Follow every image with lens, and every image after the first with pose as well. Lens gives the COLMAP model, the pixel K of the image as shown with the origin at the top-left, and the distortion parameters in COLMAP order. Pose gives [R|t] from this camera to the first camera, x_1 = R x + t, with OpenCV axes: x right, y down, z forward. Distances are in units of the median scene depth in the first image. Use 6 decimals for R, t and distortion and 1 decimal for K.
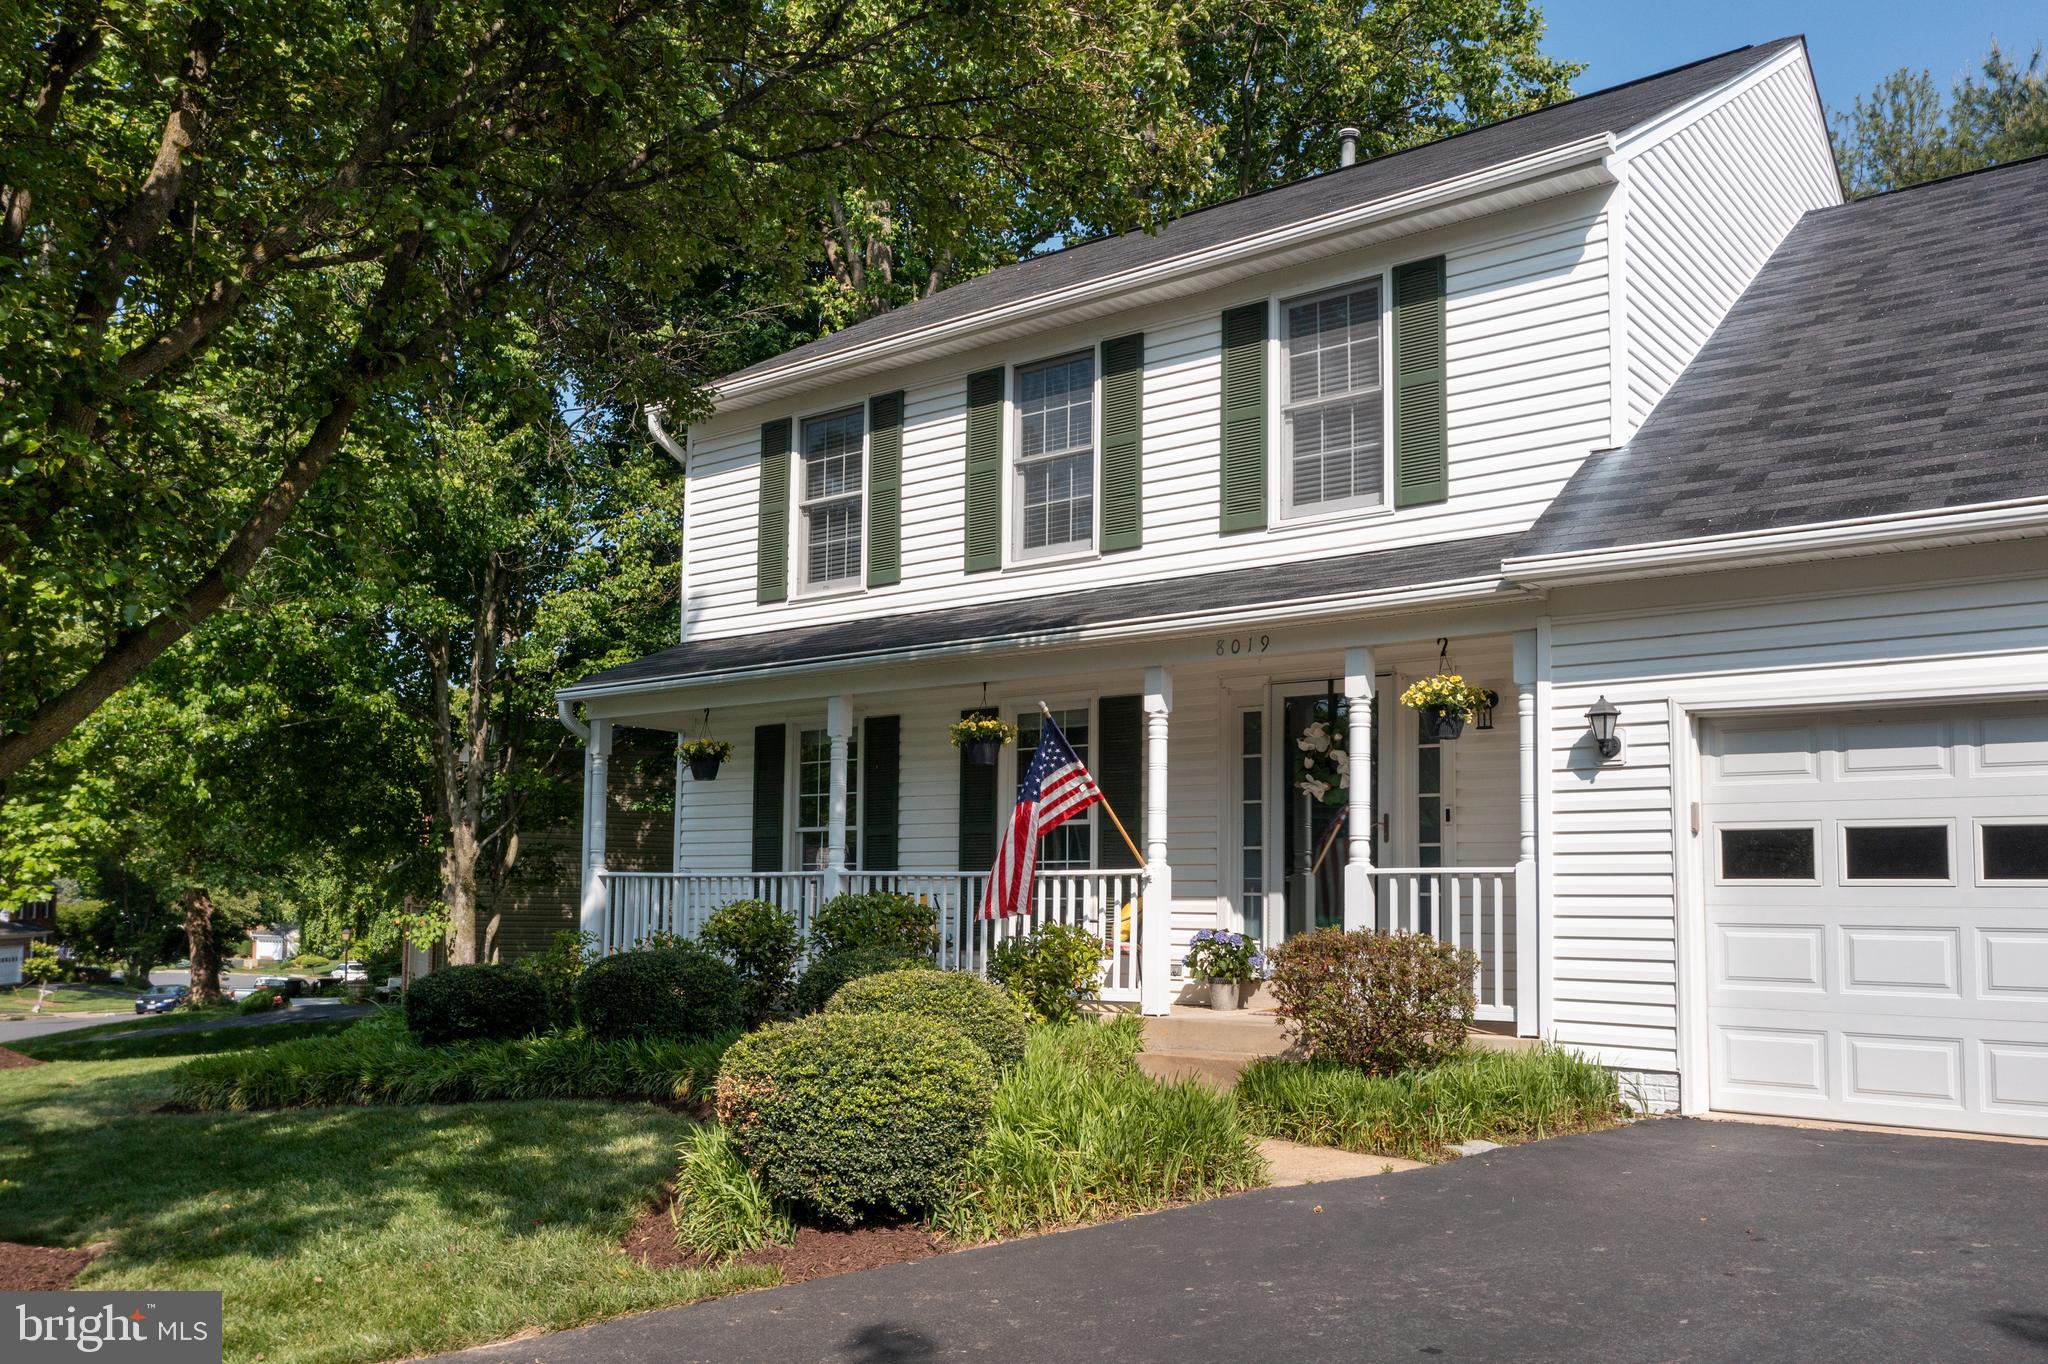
lens RADIAL K [[1630.5, 0, 1018.8], [0, 1630.5, 674.9], [0, 0, 1]] dist [-0.029372, 0.025851]
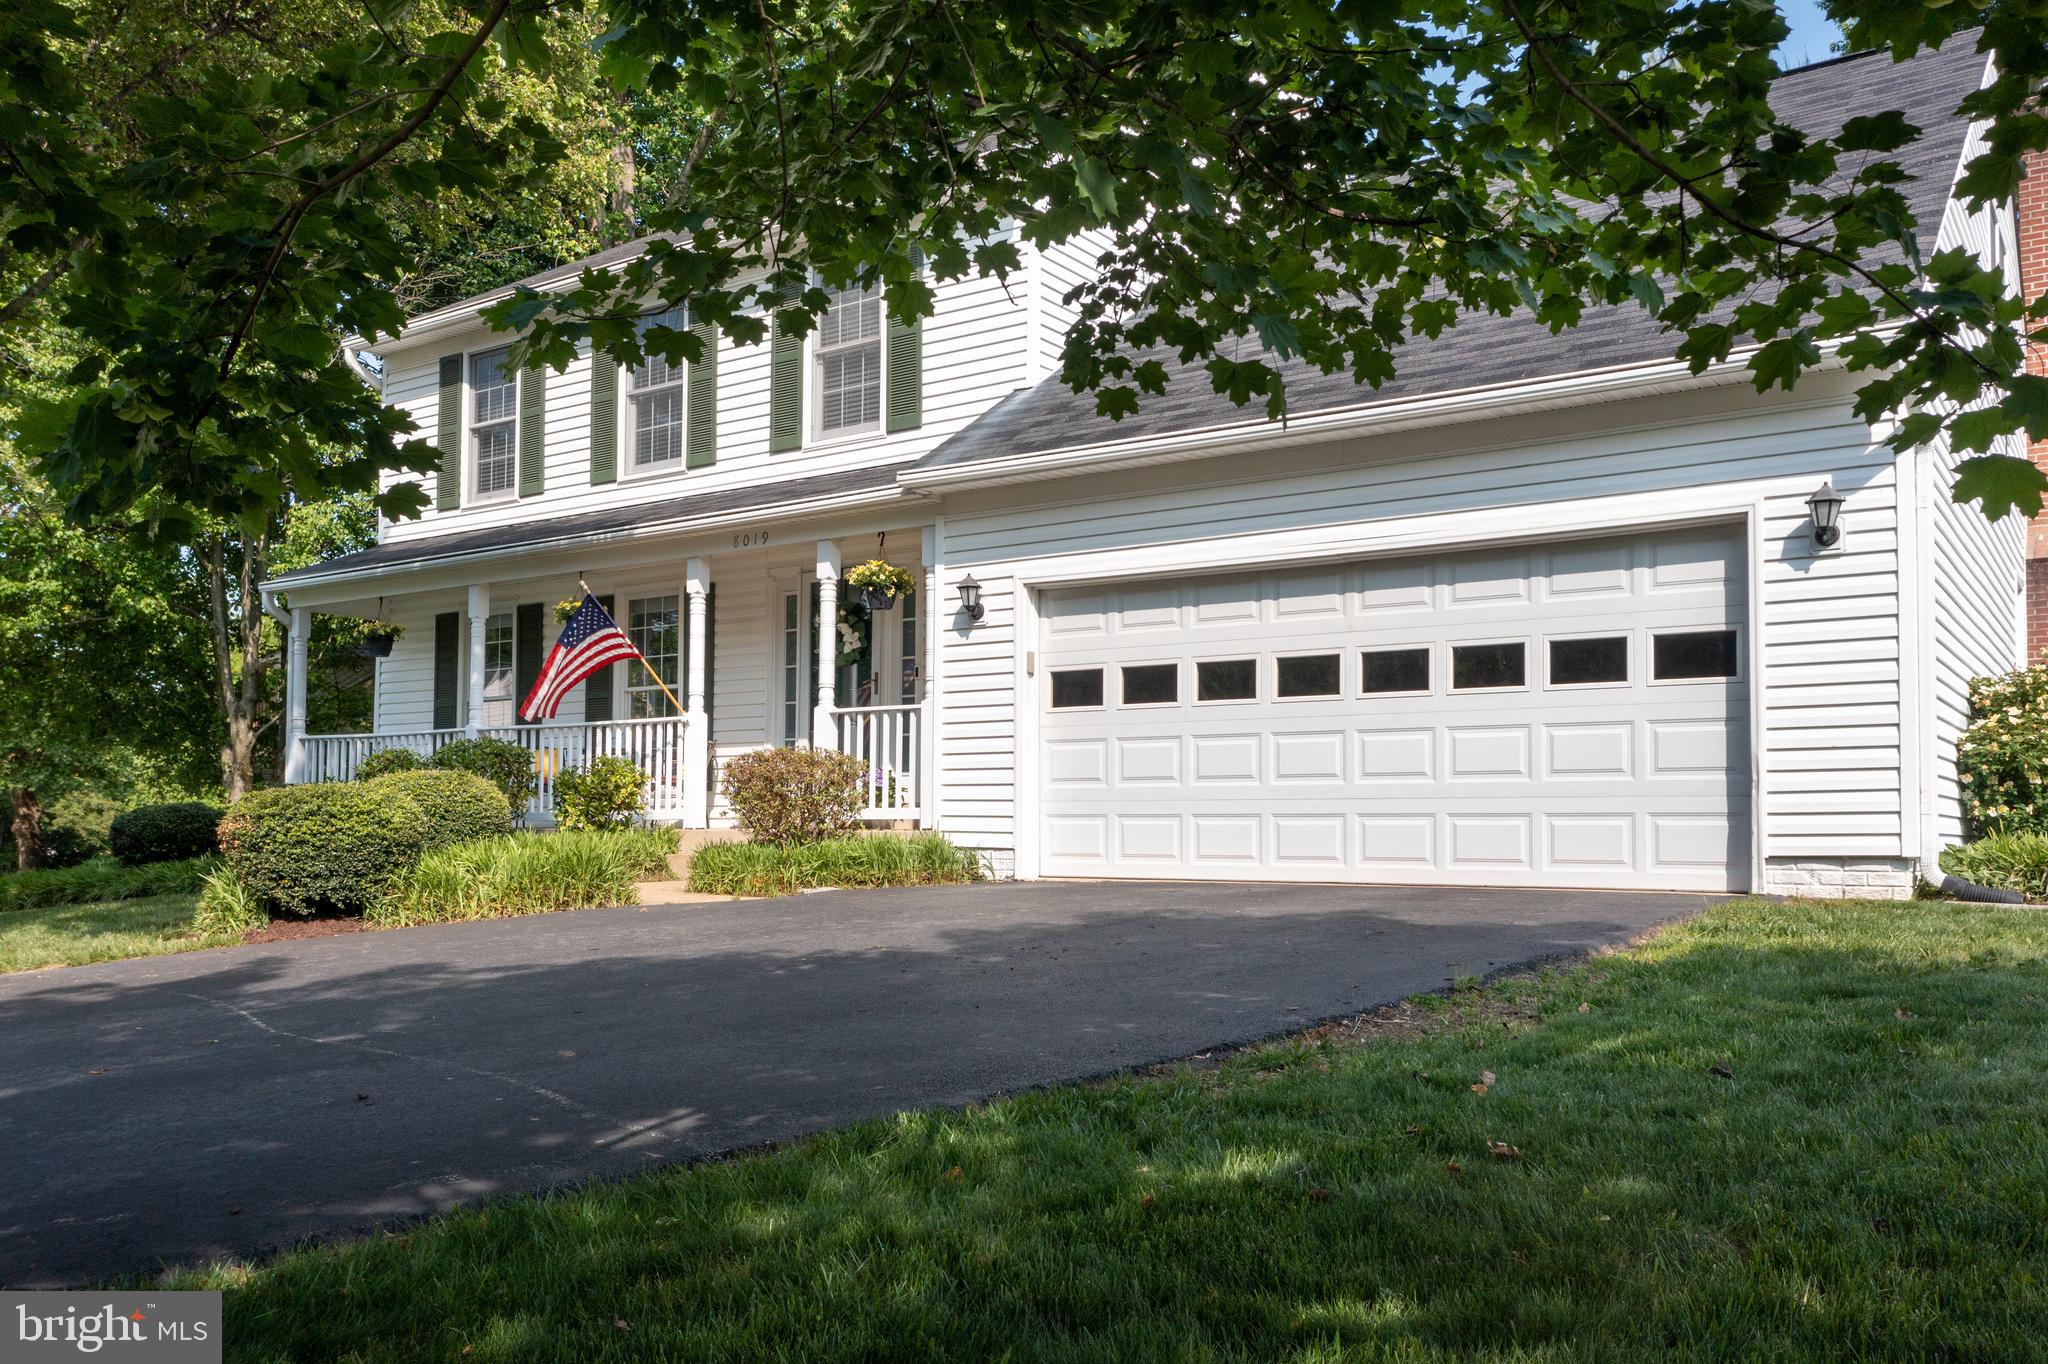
lens RADIAL K [[1630.5, 0, 1028.6], [0, 1630.5, 675.2], [0, 0, 1]] dist [-0.029372, 0.025851]
pose [[0.997870, -0.001249, 0.065228, 0.261623], [-0.001665, 0.999003, 0.044604, 0.029967], [-0.065219, -0.044617, 0.996873, -0.289013]]
